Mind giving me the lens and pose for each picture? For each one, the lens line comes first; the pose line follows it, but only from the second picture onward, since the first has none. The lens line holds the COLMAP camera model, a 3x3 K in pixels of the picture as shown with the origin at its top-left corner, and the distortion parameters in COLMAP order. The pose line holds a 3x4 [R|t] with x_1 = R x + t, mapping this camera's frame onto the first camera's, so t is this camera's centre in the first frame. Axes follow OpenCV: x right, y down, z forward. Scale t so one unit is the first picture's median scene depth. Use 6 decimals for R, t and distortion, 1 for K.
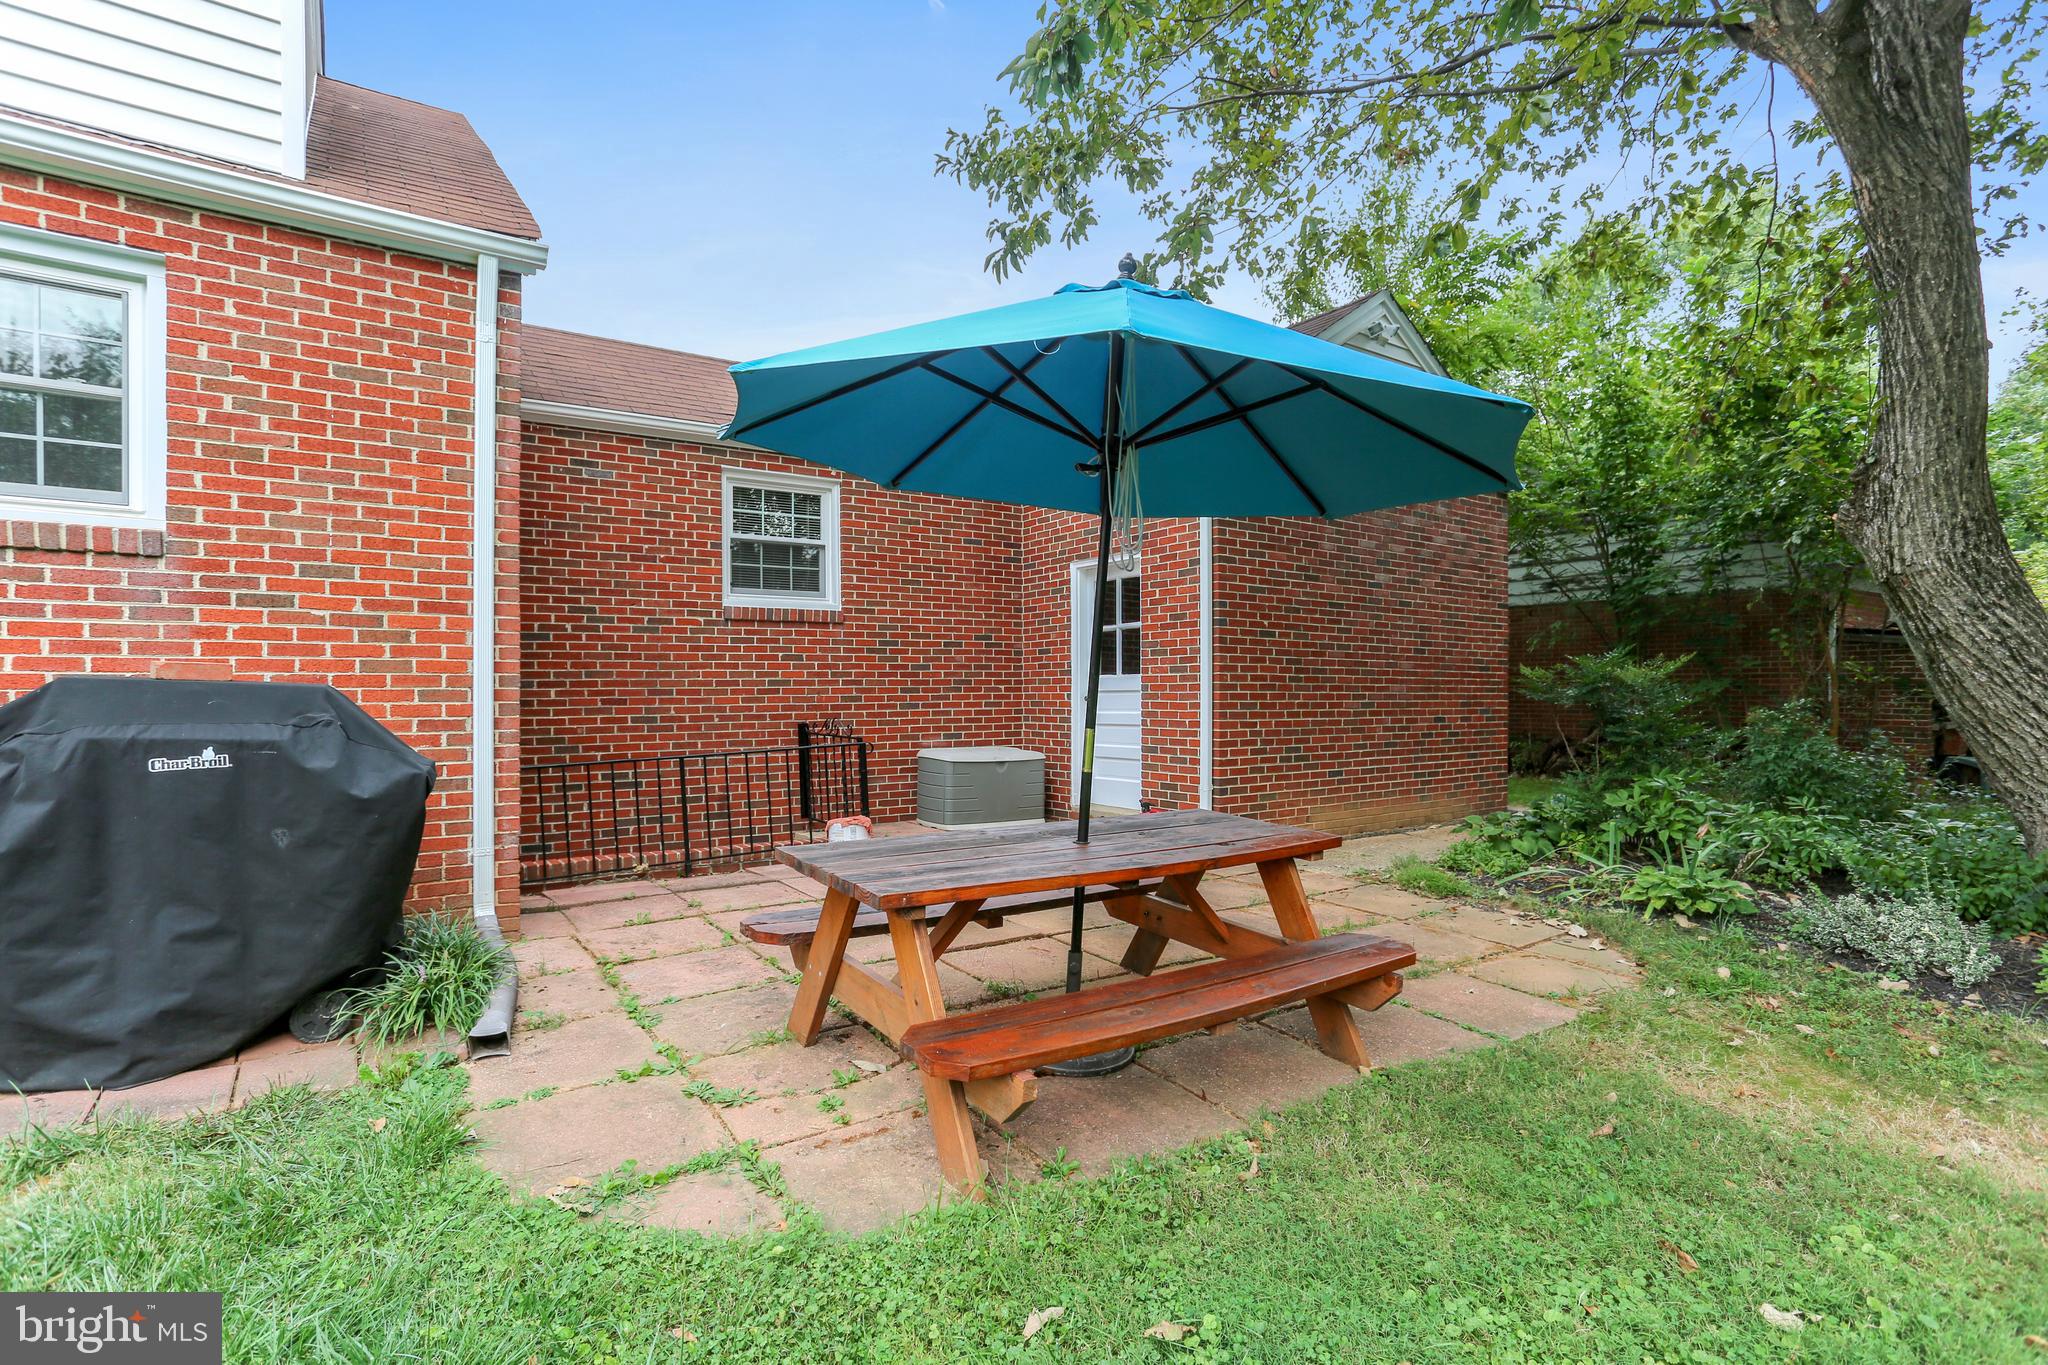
lens RADIAL K [[1012.0, 0, 1051.8], [0, 1012.0, 687.1], [0, 0, 1]] dist [-0.002545, 0.000059]
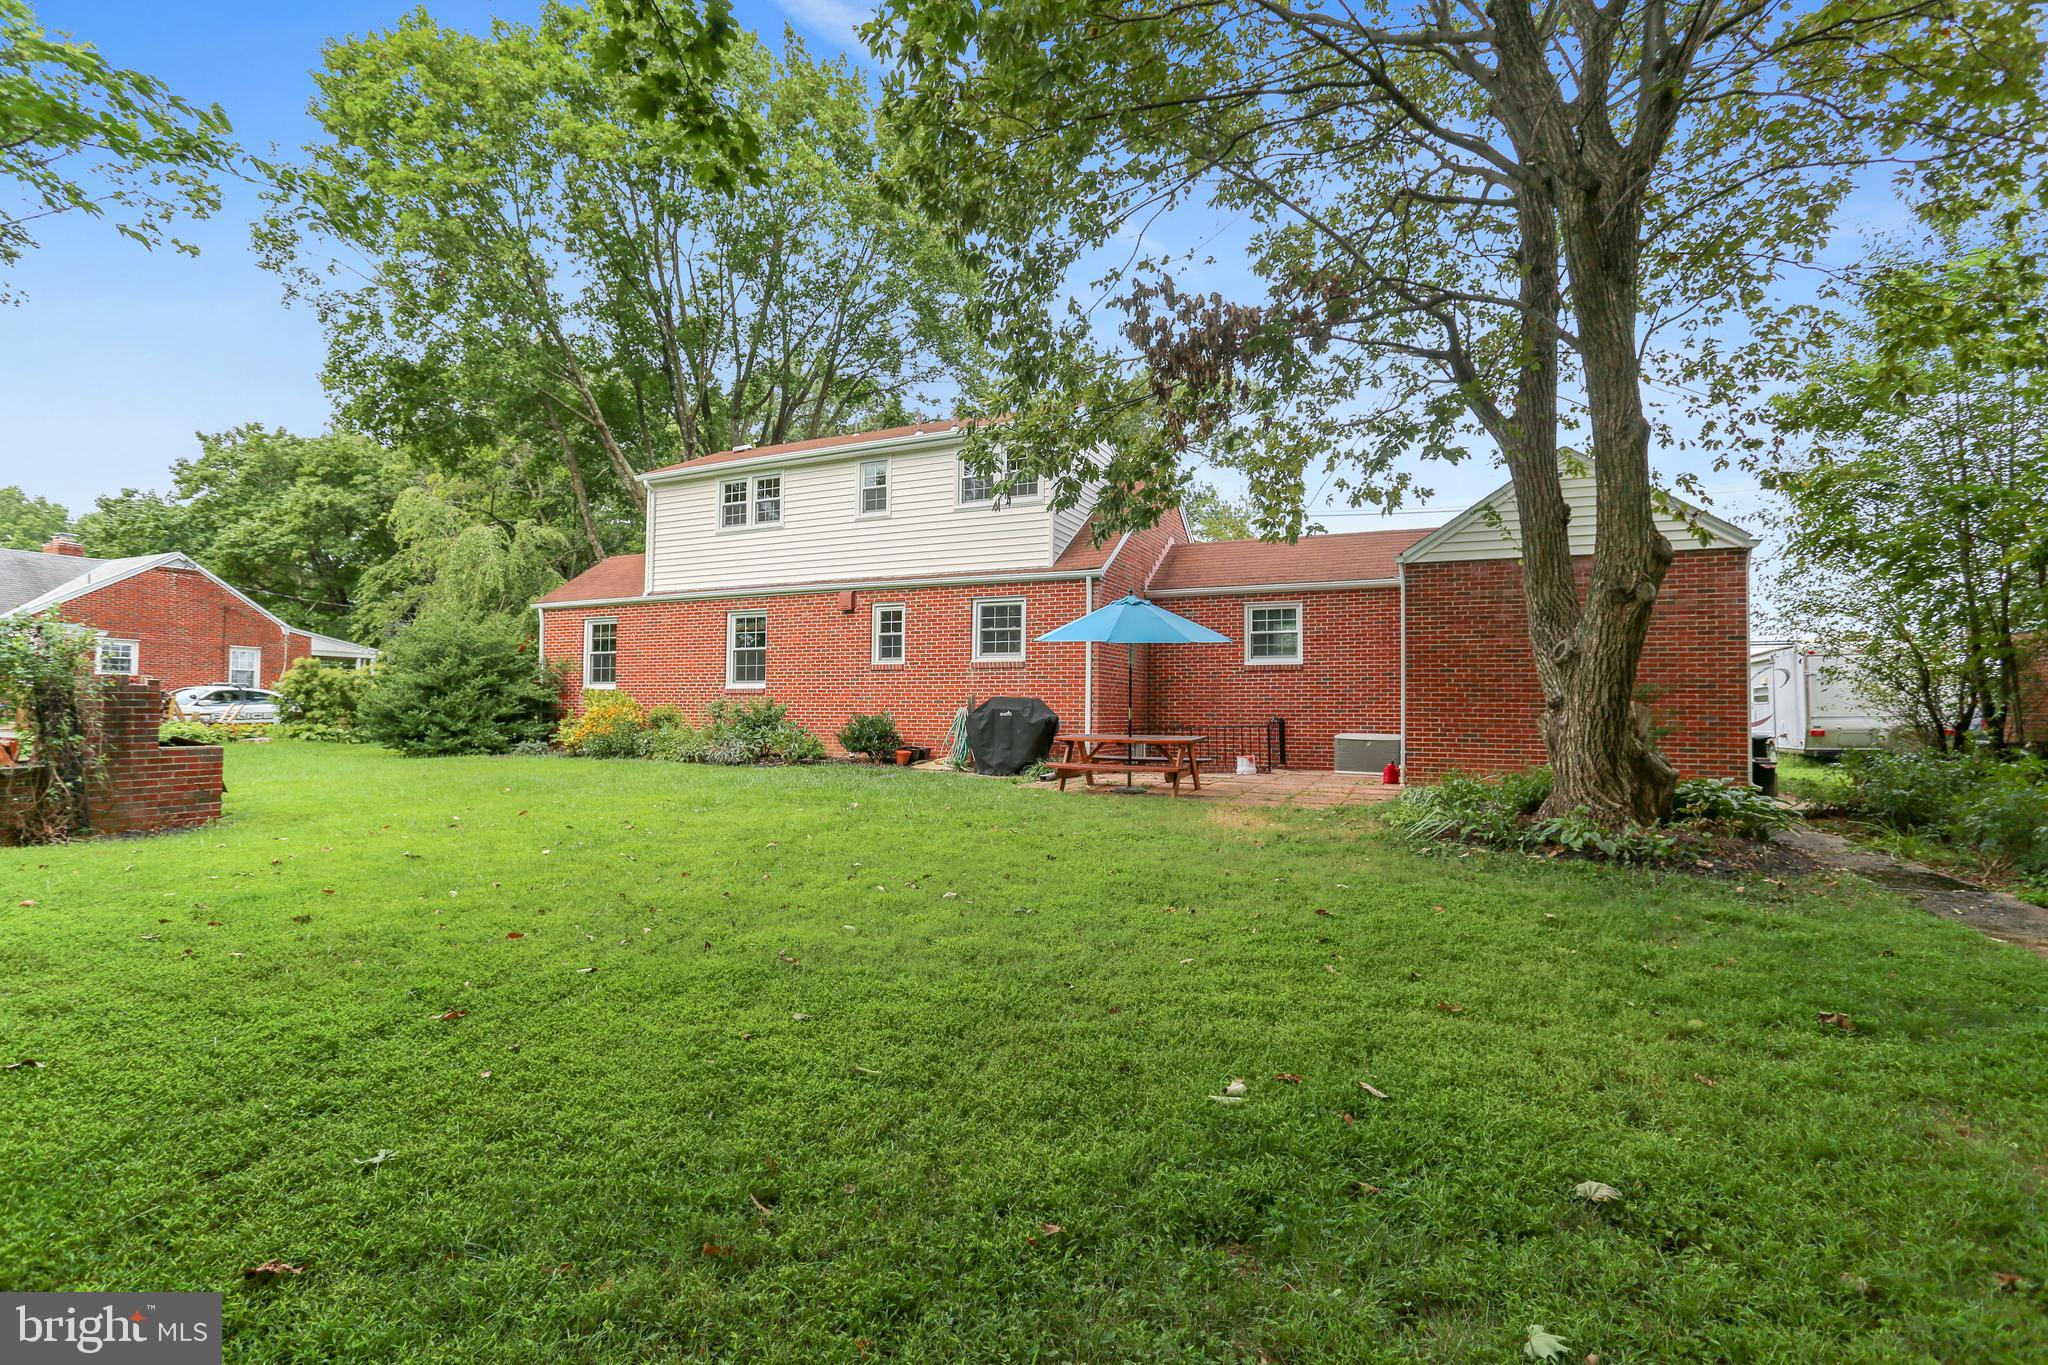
lens RADIAL K [[959.5, 0, 1024.0], [0, 959.5, 682.5], [0, 0, 1]] dist [-0.026240, 0.020996]
pose [[0.484118, -0.018834, -0.874800, 1.245075], [-0.005670, 0.999680, -0.024661, 0.013278], [0.874985, 0.016899, 0.483856, -0.440609]]
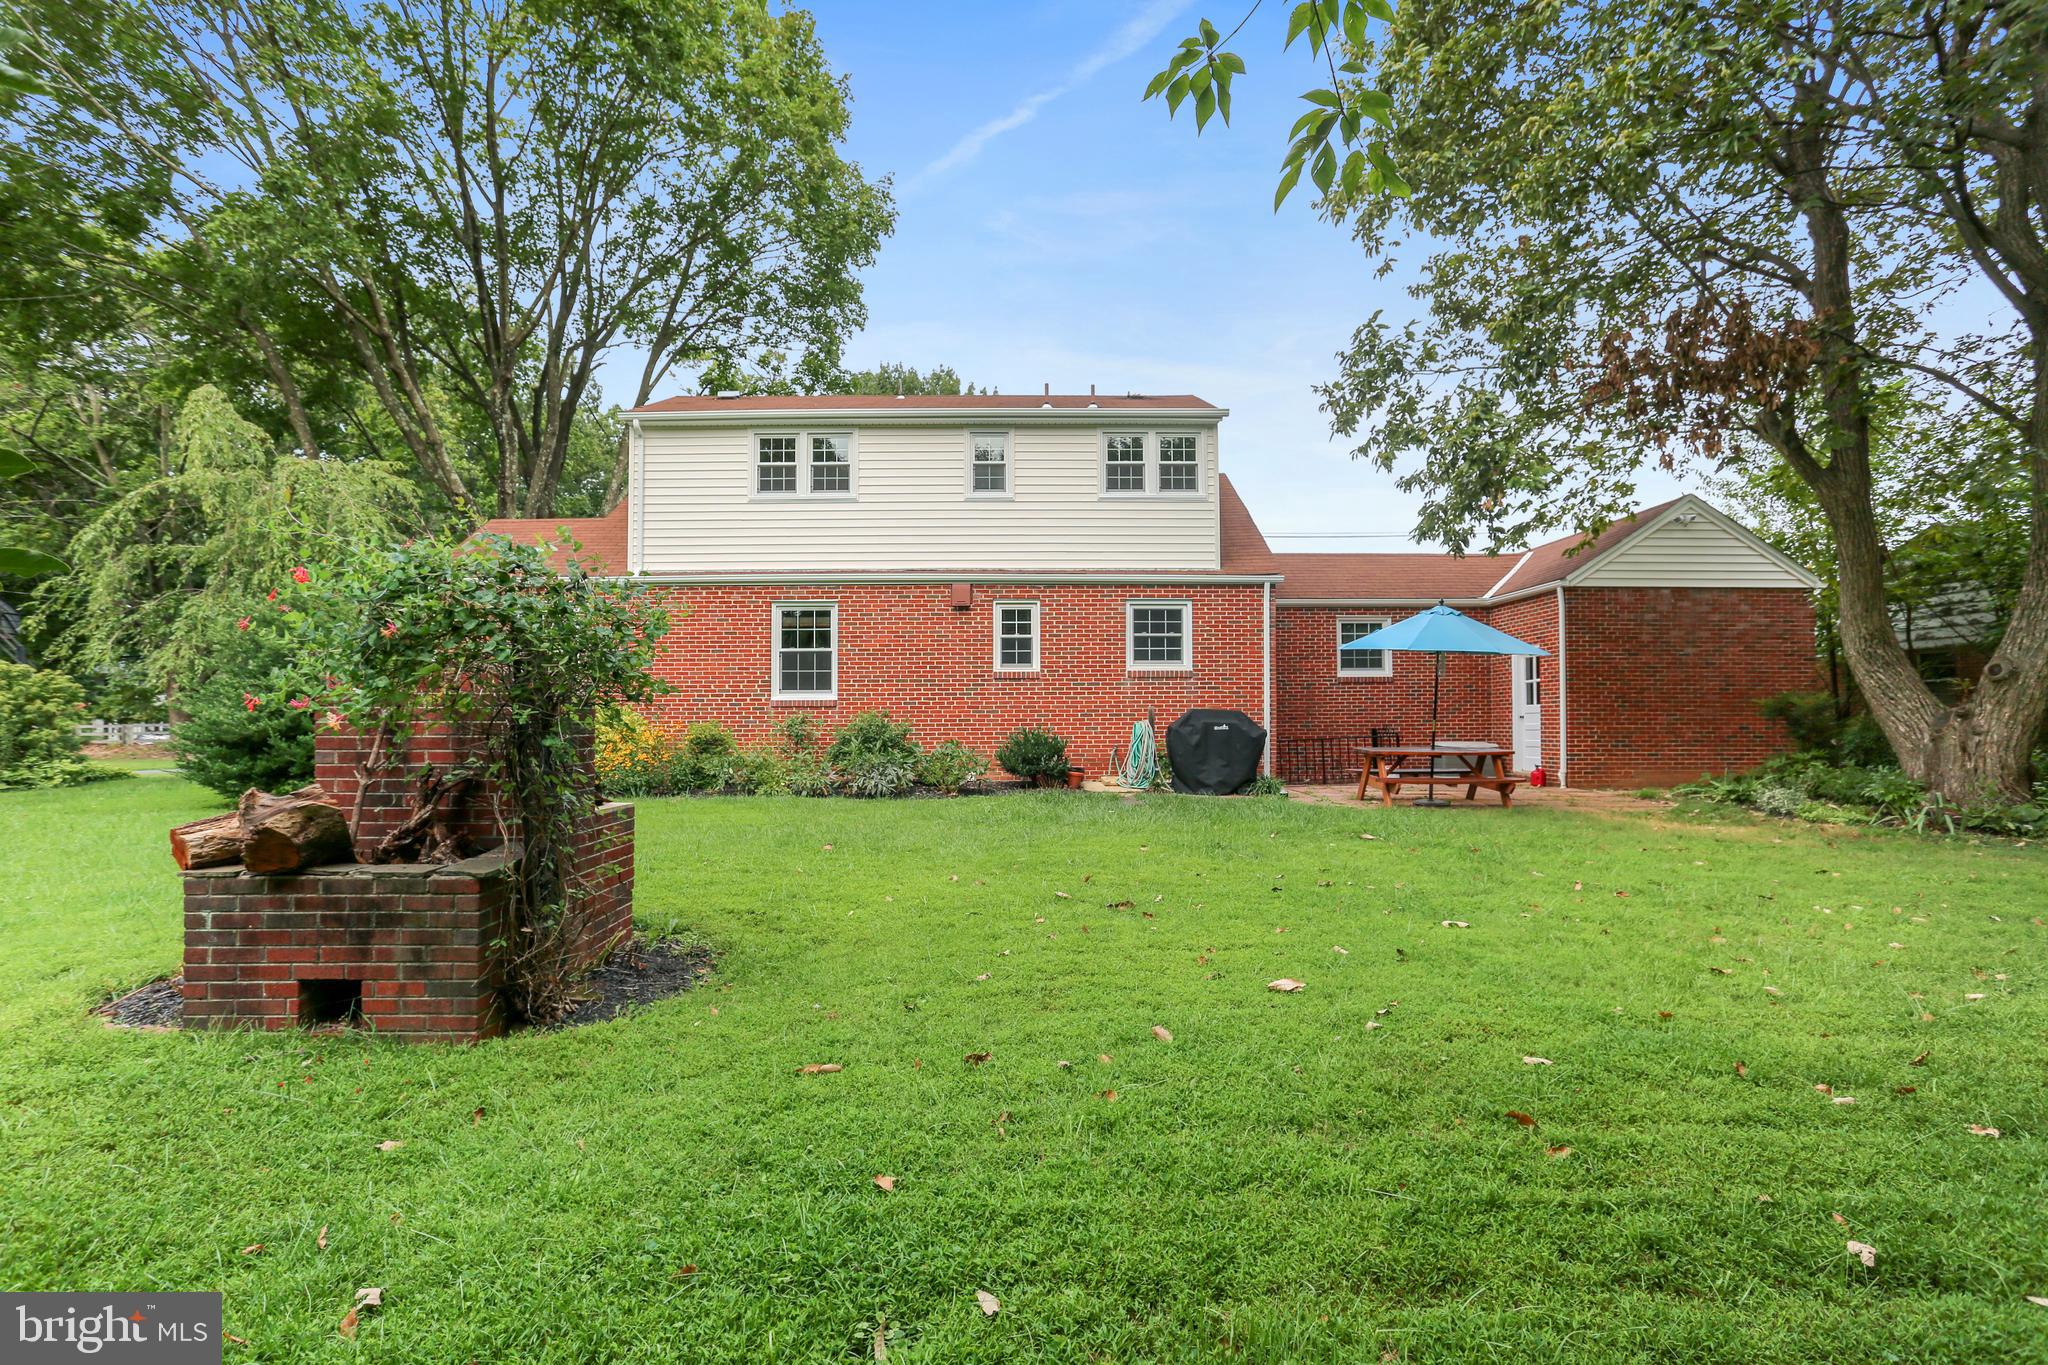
lens RADIAL K [[931.0, 0, 1054.4], [0, 931.0, 704.9], [0, 0, 1]] dist [-0.016150, -0.000008]
pose [[0.821811, -0.011067, -0.569653, 0.339079], [0.003826, 0.999896, -0.013905, 0.010583], [0.569748, 0.009248, 0.821768, -1.069696]]
